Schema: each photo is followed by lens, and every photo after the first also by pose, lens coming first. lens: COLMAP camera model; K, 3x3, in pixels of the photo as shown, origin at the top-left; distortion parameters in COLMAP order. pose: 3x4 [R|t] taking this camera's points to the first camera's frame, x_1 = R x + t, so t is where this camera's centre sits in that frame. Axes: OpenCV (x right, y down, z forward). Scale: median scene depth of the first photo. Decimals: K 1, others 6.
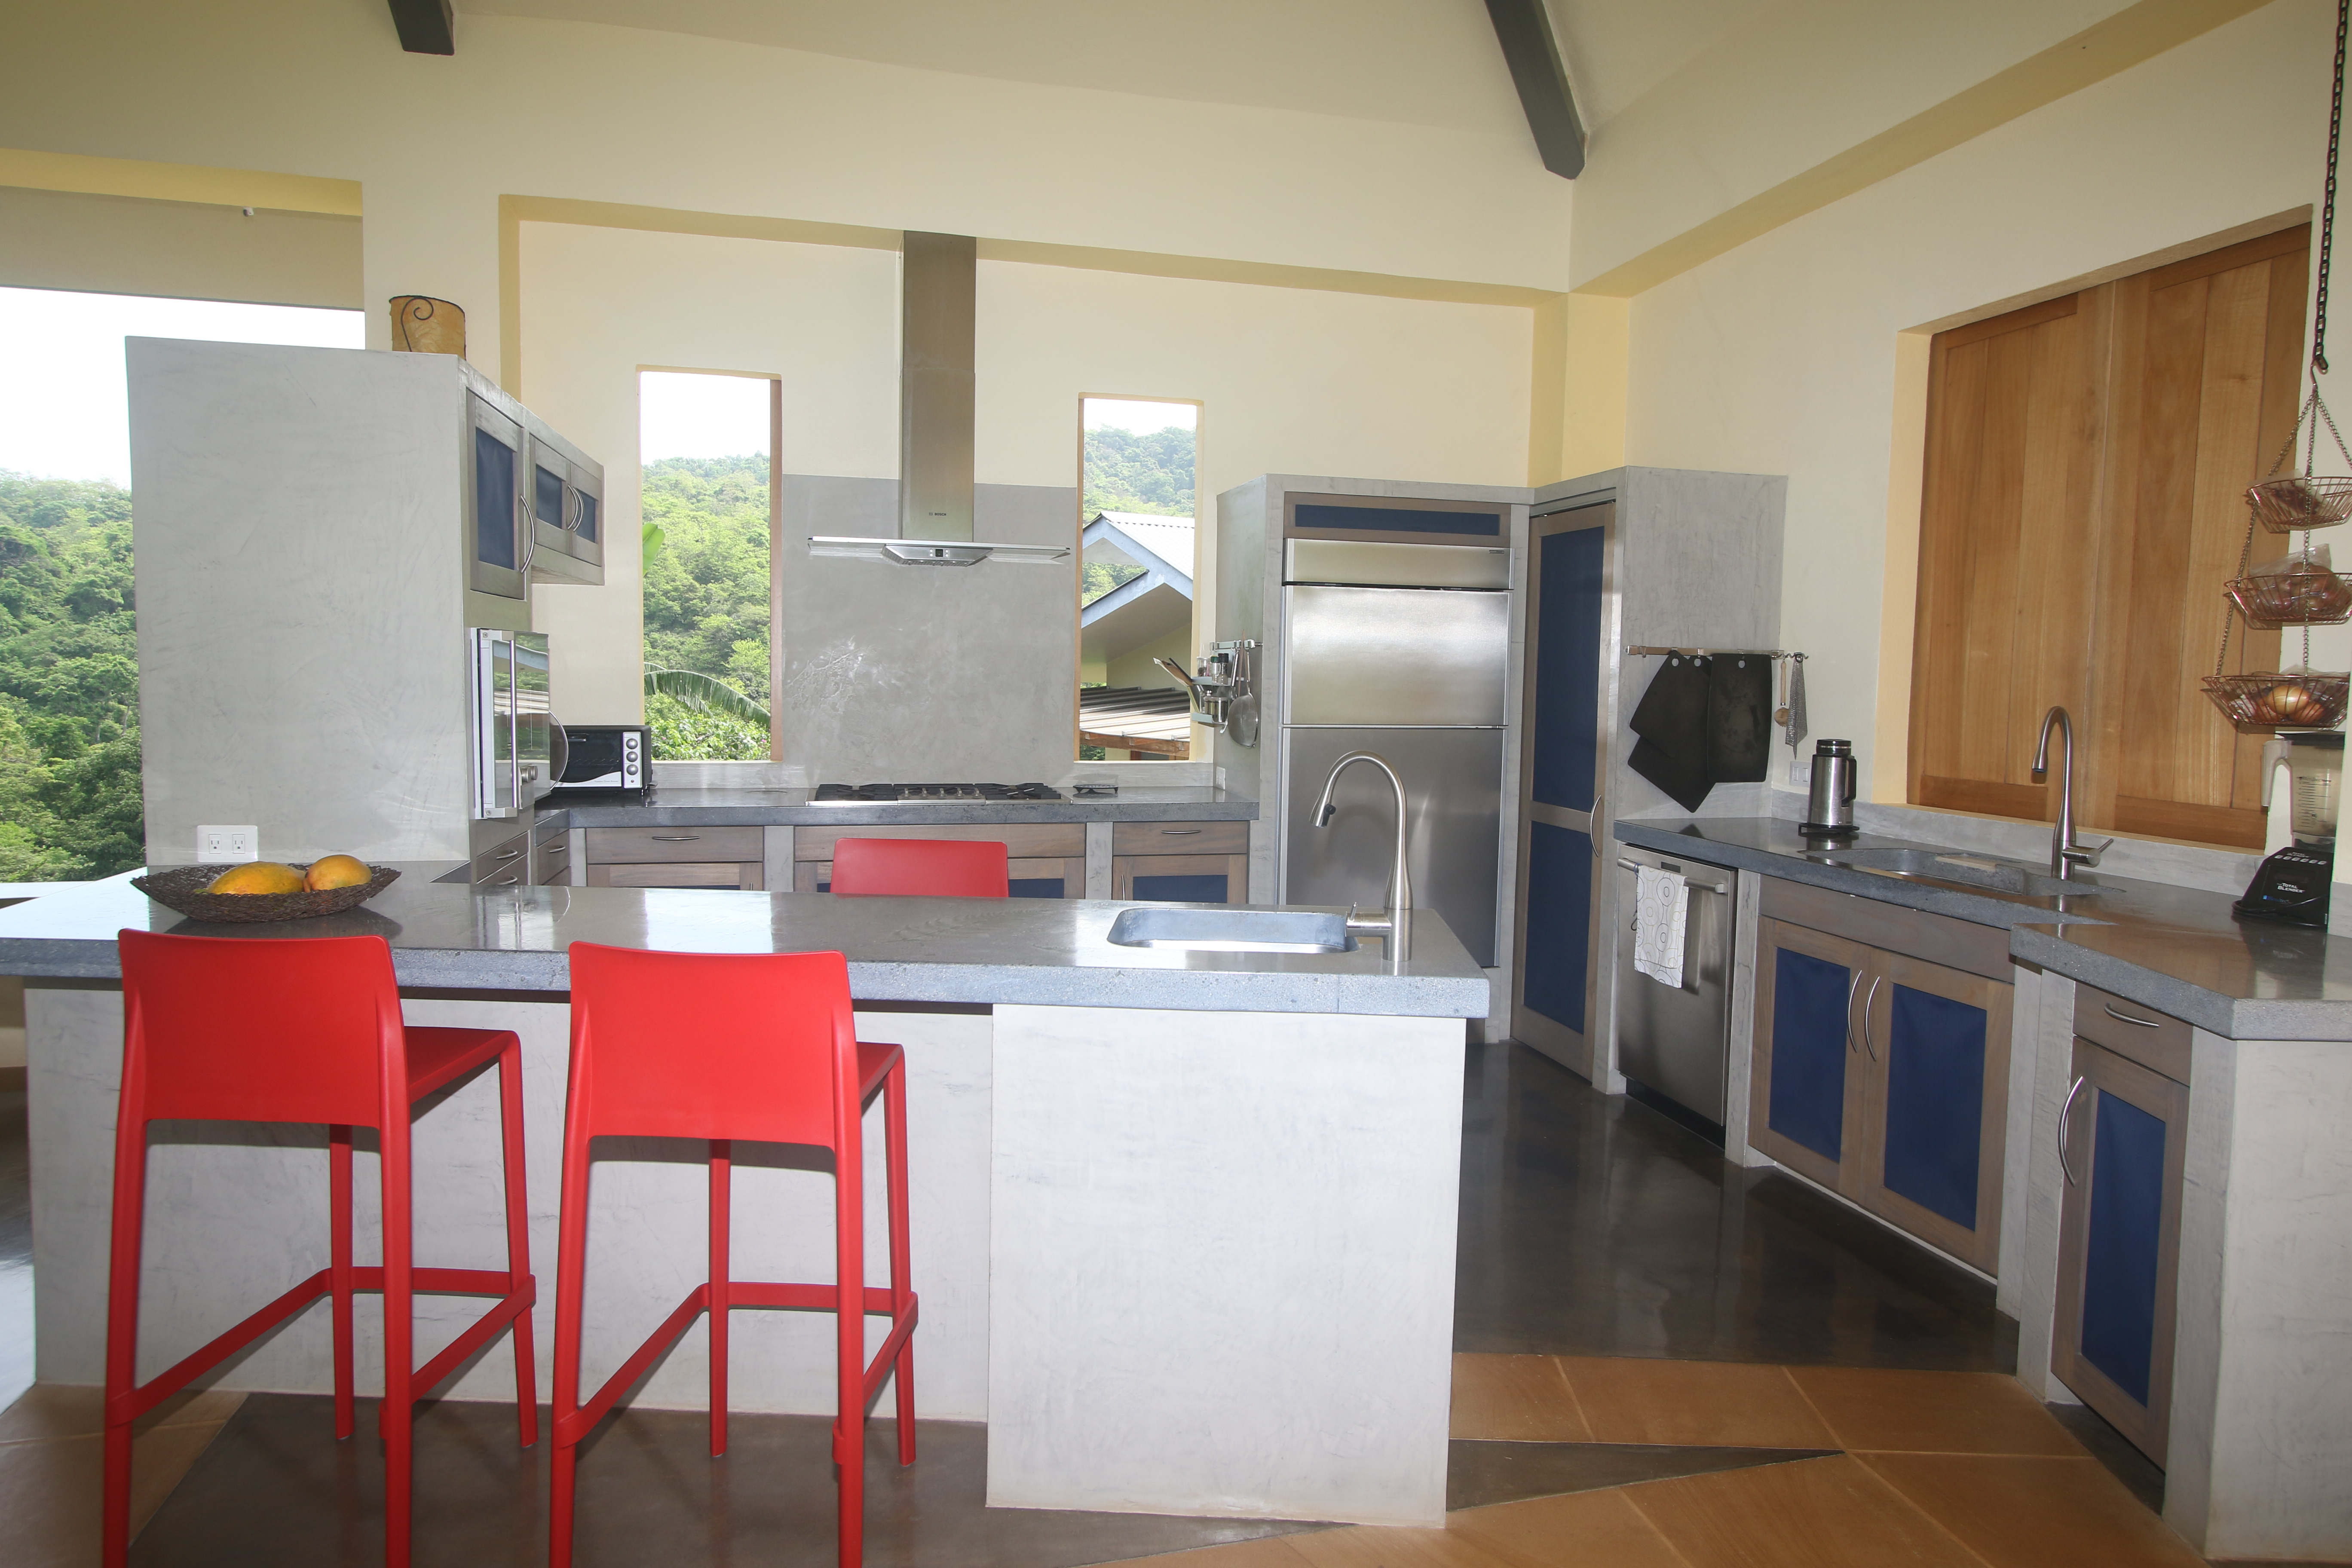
lens RADIAL K [[1364.0, 0, 1188.7], [0, 1364.0, 763.5], [0, 0, 1]] dist [-0.010477, 0.001883]
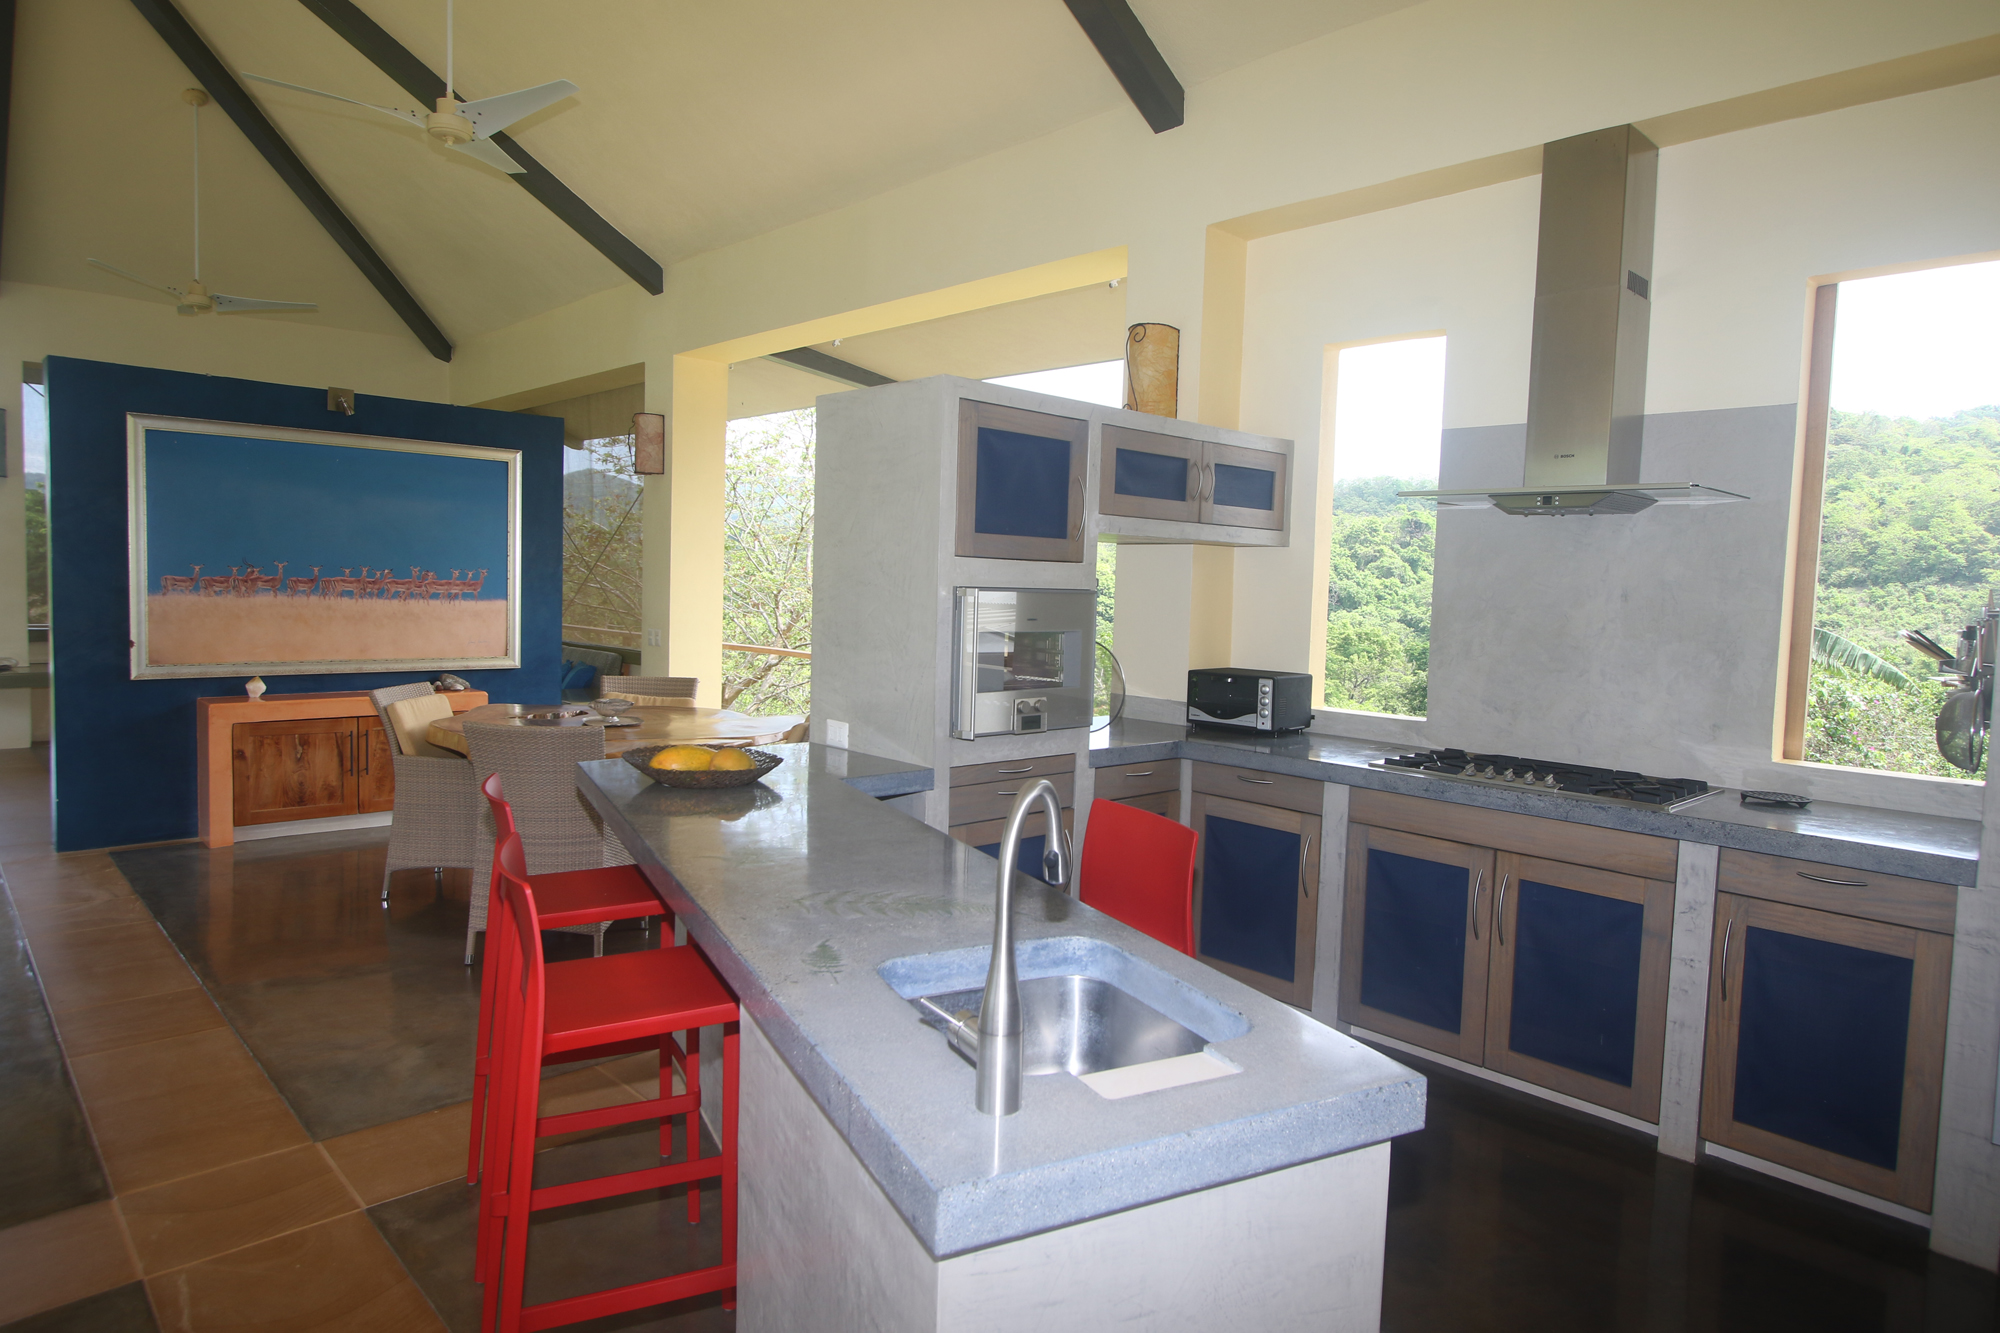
lens RADIAL K [[1159.9, 0, 1008.0], [0, 1159.9, 659.5], [0, 0, 1]] dist [-0.010477, 0.001883]
pose [[0.496737, 0.058061, -0.865957, 0.294126], [-0.085071, 0.996212, 0.017996, -0.037225], [0.863721, 0.064729, 0.499795, 0.338965]]
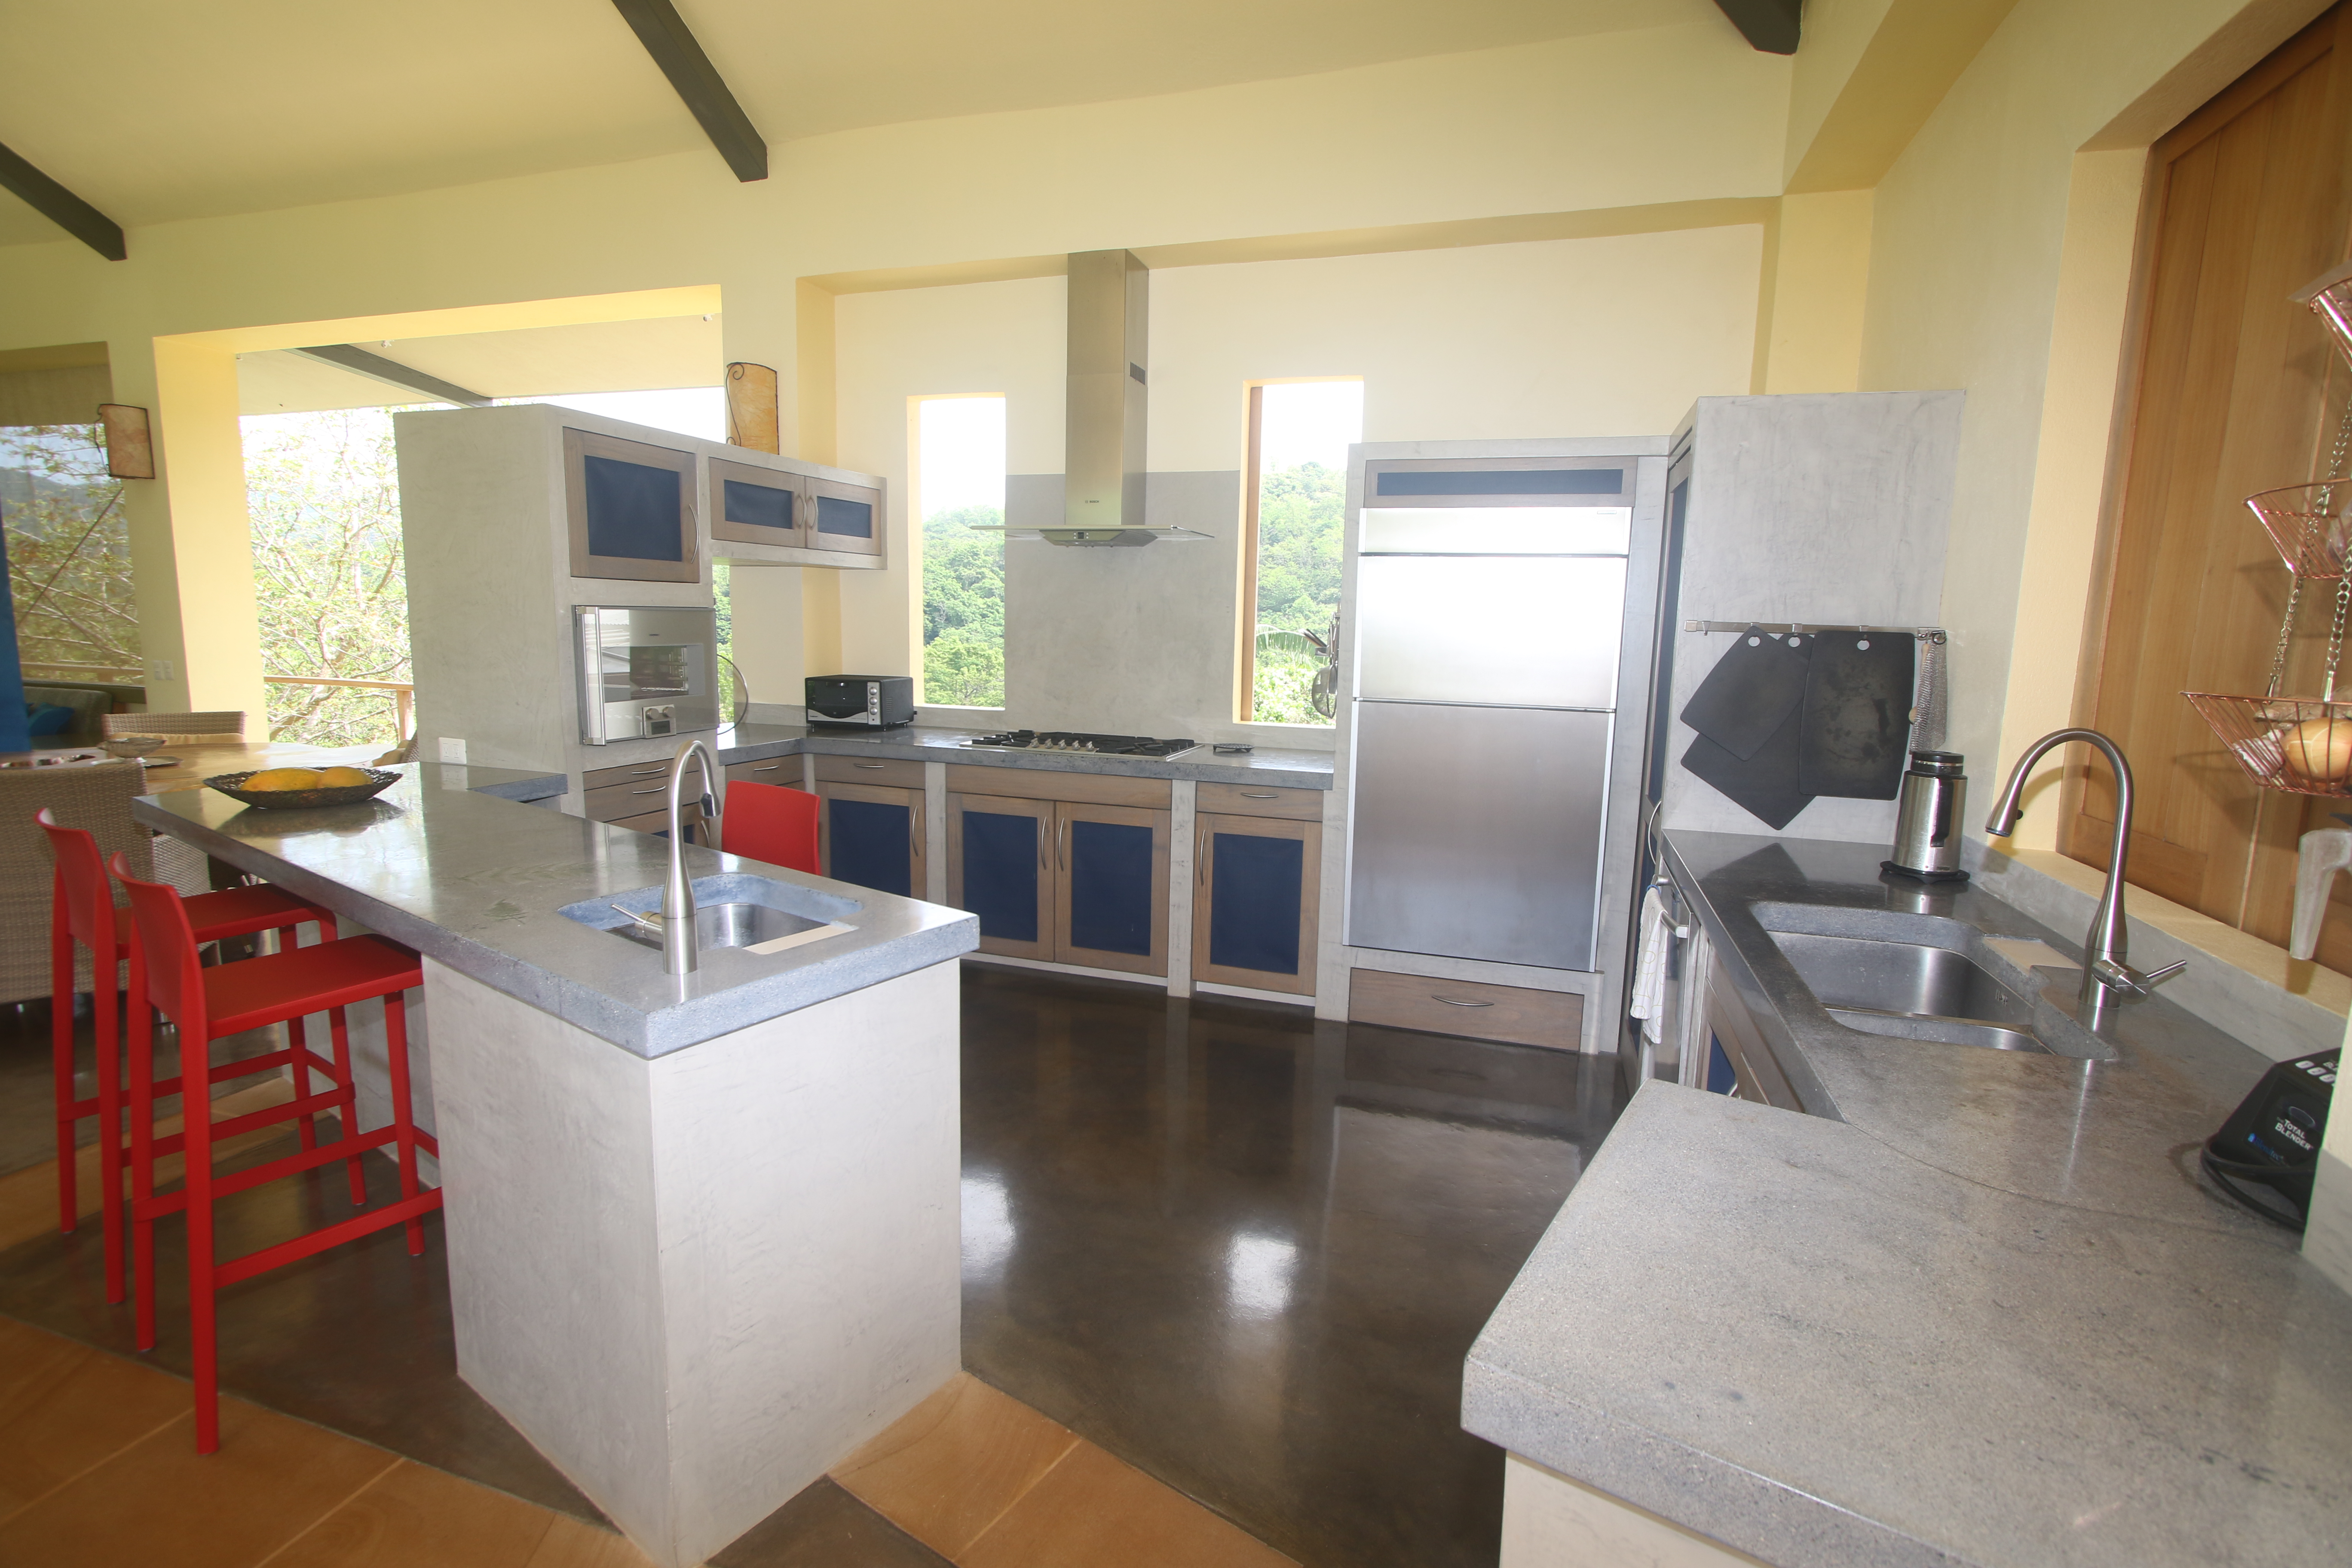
lens RADIAL K [[1076.2, 0, 1183.7], [0, 1076.2, 760.2], [0, 0, 1]] dist [-0.009063, -0.000403]
pose [[0.847985, 0.073322, -0.524924, 0.385022], [-0.046437, 0.996854, 0.064226, -0.027941], [0.527982, -0.030087, 0.848722, 0.268763]]
